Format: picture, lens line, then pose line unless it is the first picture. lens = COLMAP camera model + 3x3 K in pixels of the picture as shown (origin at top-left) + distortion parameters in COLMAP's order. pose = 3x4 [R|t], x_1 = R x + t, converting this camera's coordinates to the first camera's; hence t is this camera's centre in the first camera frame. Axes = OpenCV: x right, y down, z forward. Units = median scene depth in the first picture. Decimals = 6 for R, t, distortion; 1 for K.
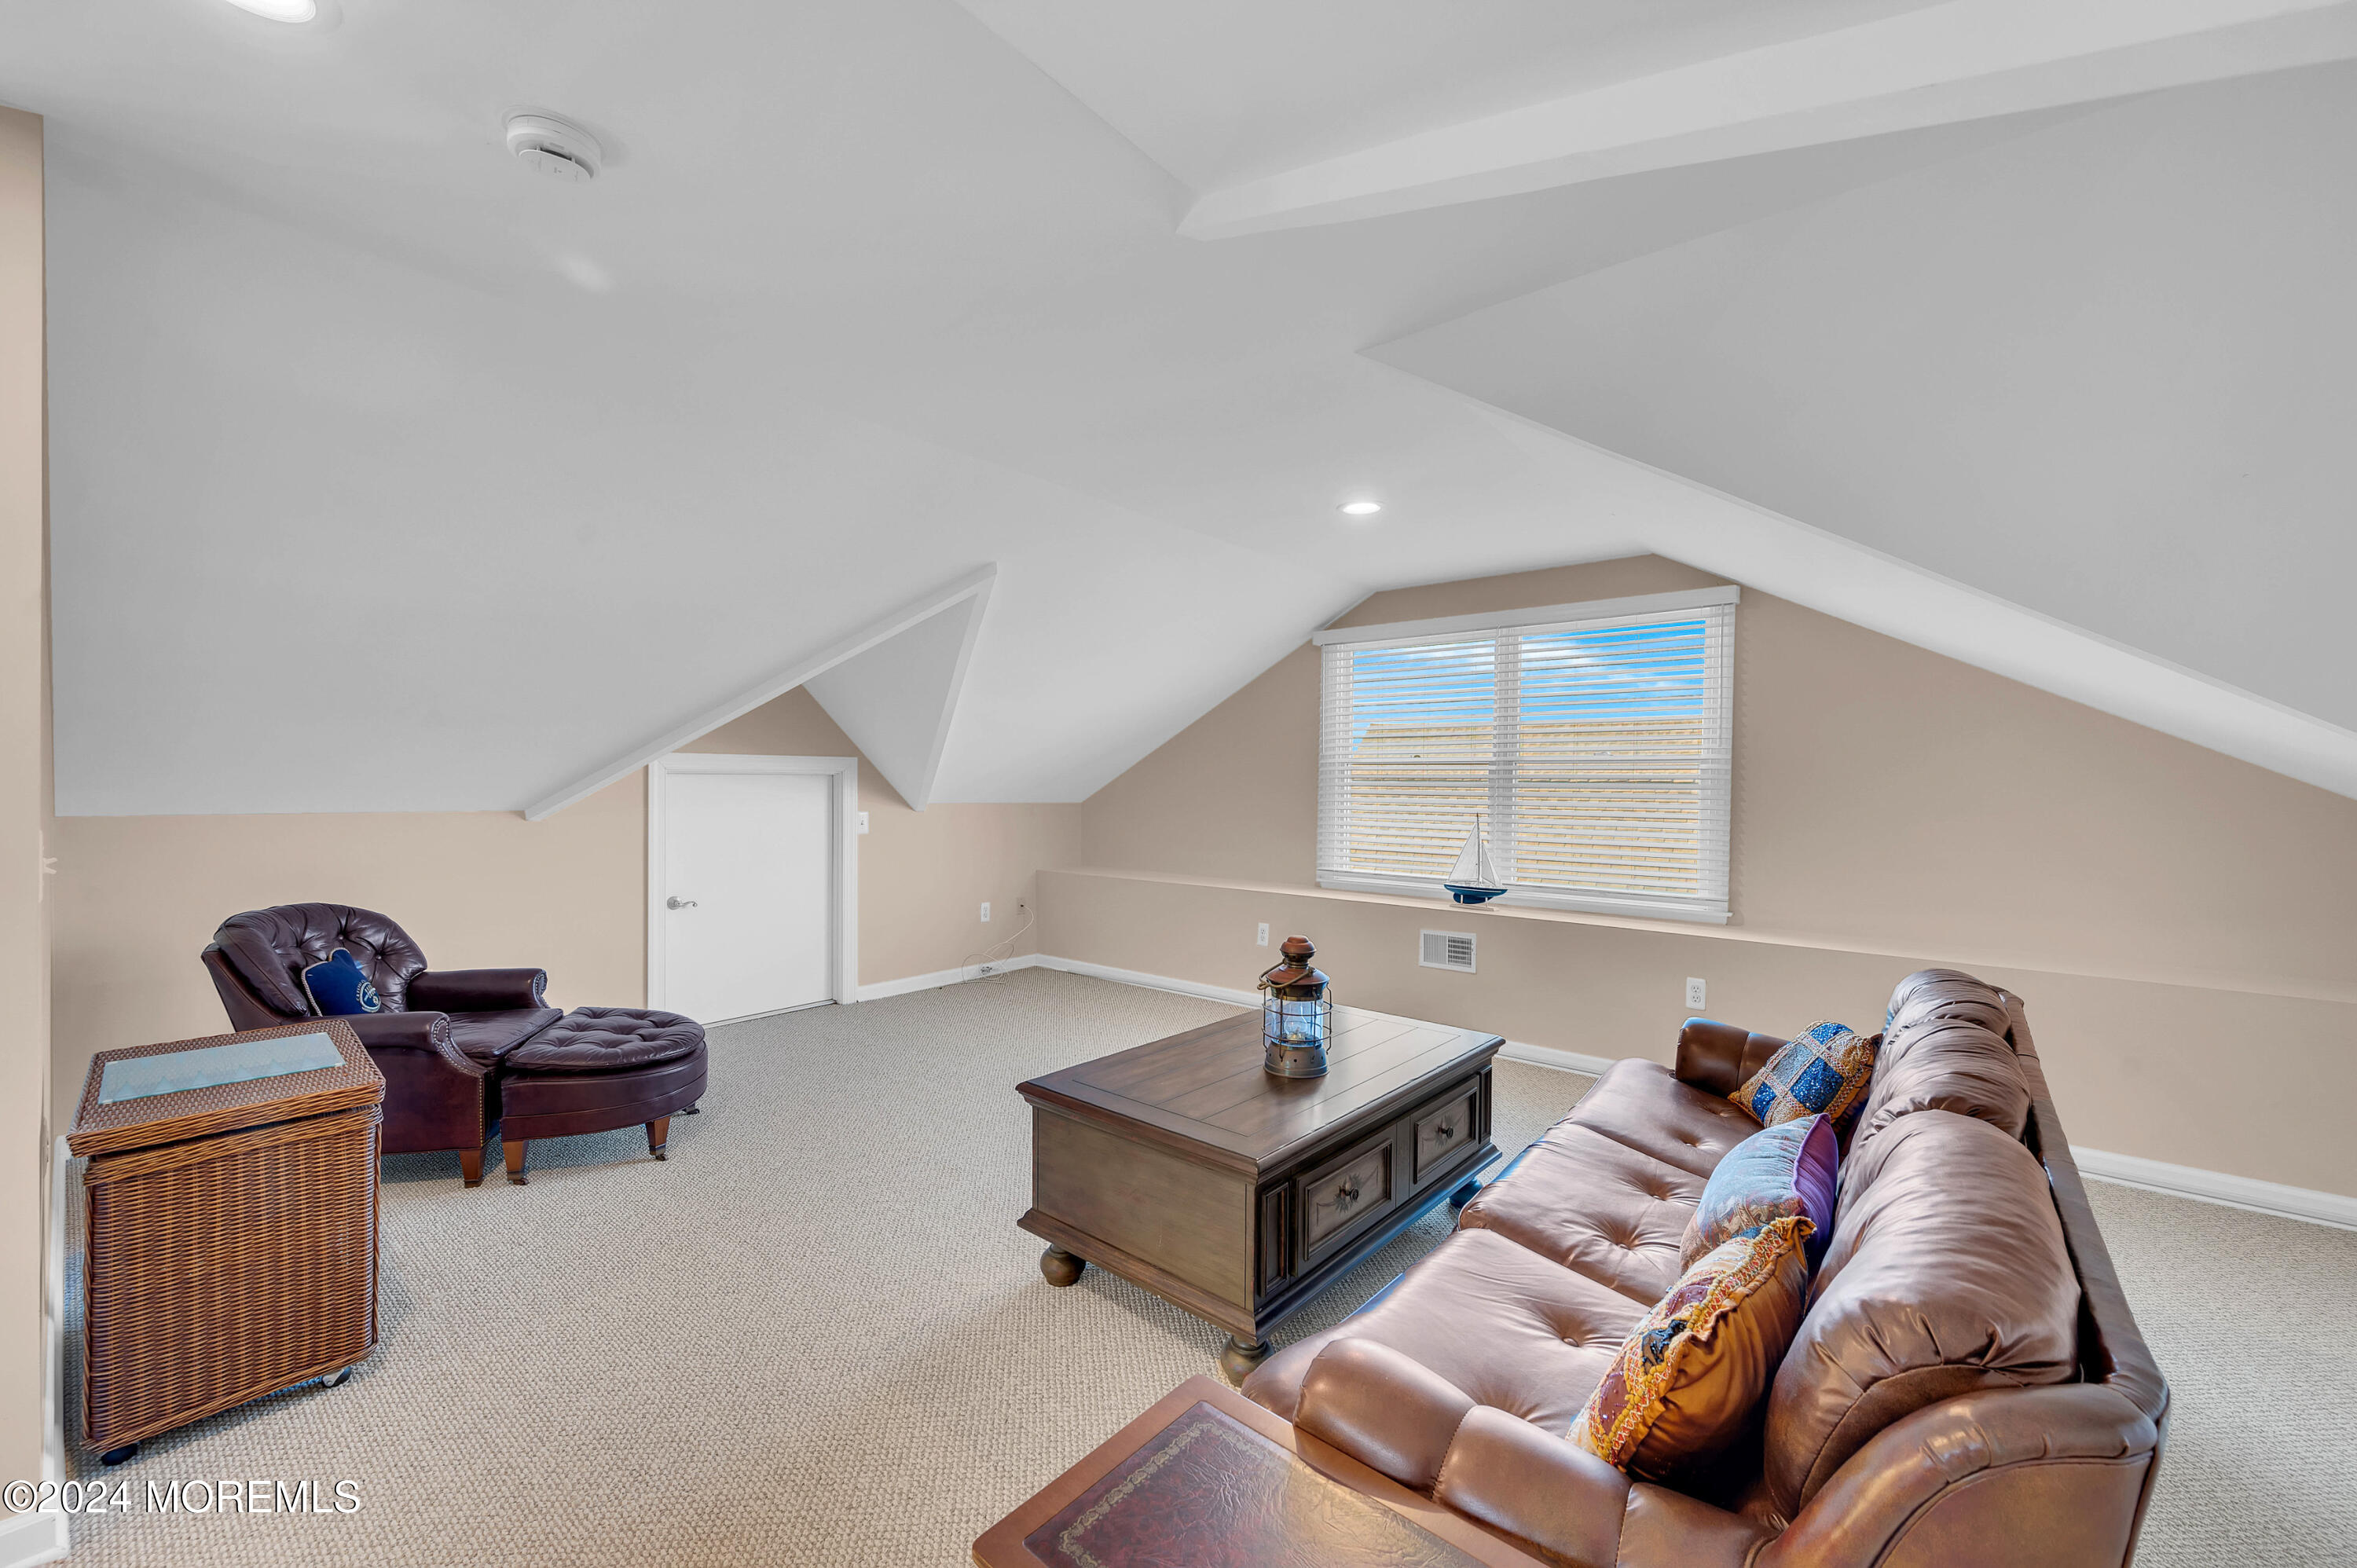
lens RADIAL K [[925.7, 0, 1185.0], [0, 925.7, 793.9], [0, 0, 1]] dist [0.001244, -0.000102]
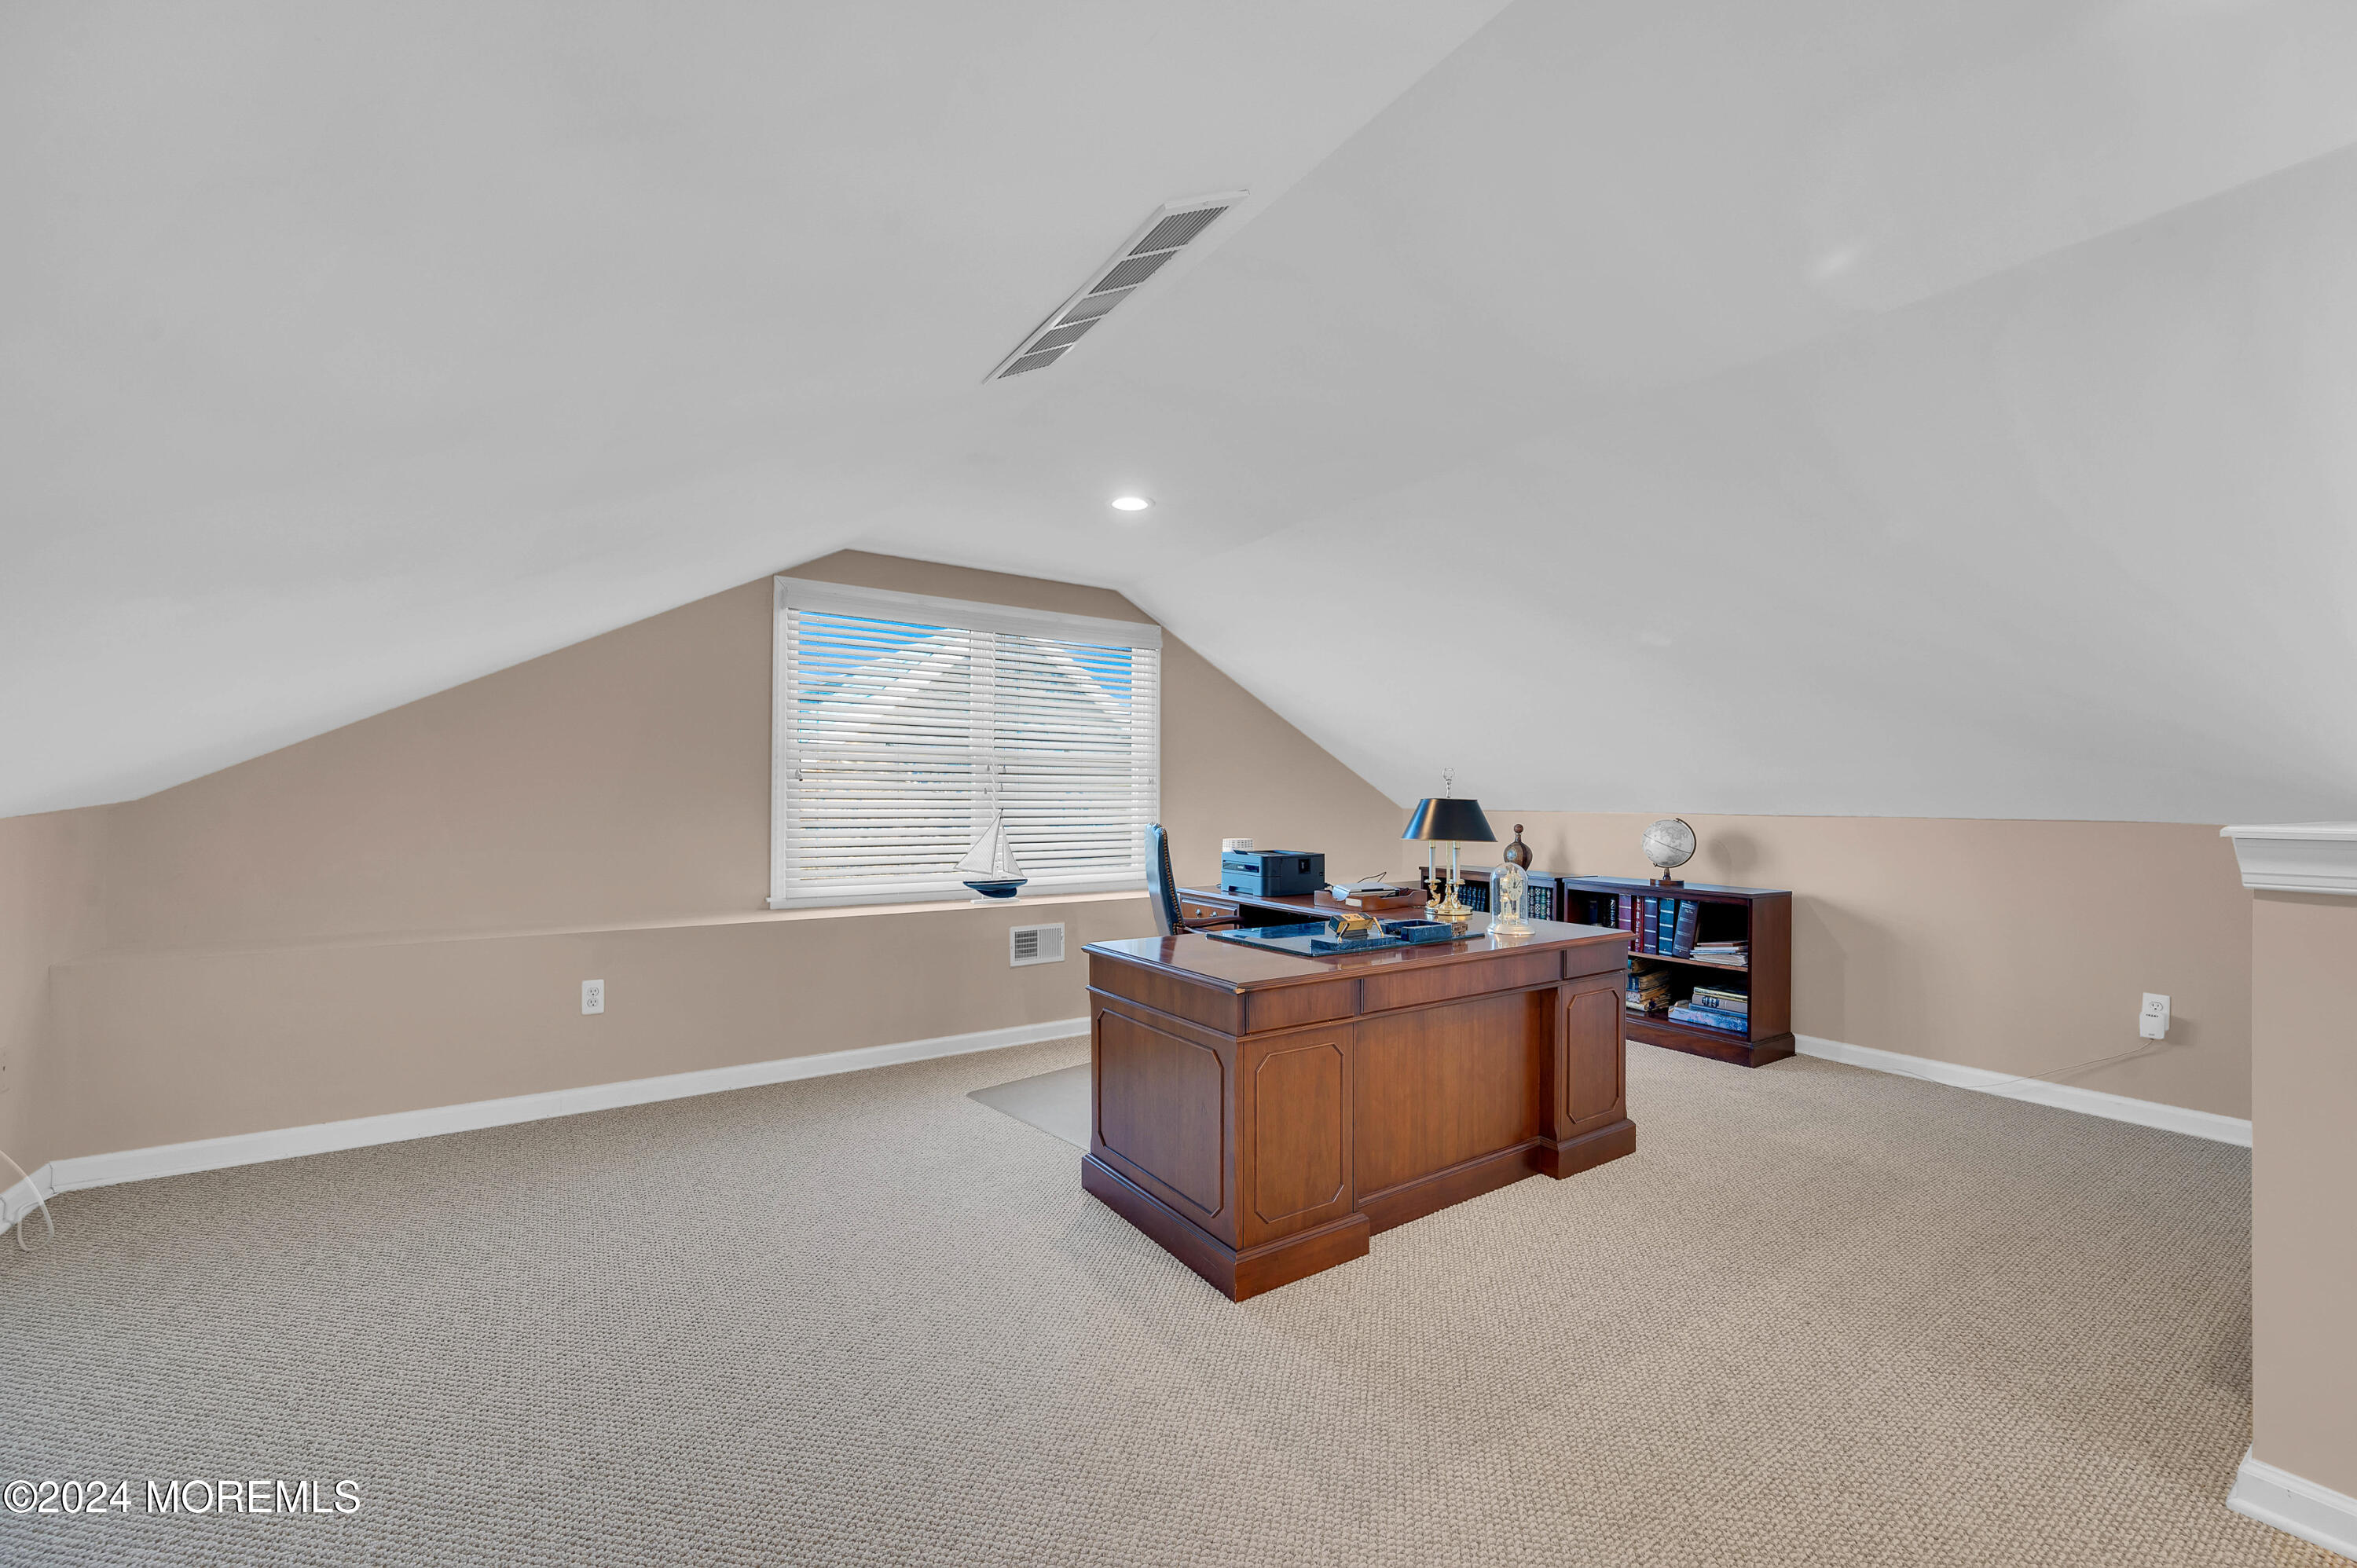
lens RADIAL K [[925.7, 0, 1185.0], [0, 925.7, 793.9], [0, 0, 1]] dist [0.001244, -0.000102]
pose [[0.276139, -0.006897, 0.961093, -0.611659], [0.000079, 0.999974, 0.007154, 0.001193], [-0.961118, -0.001899, 0.276133, 0.566214]]
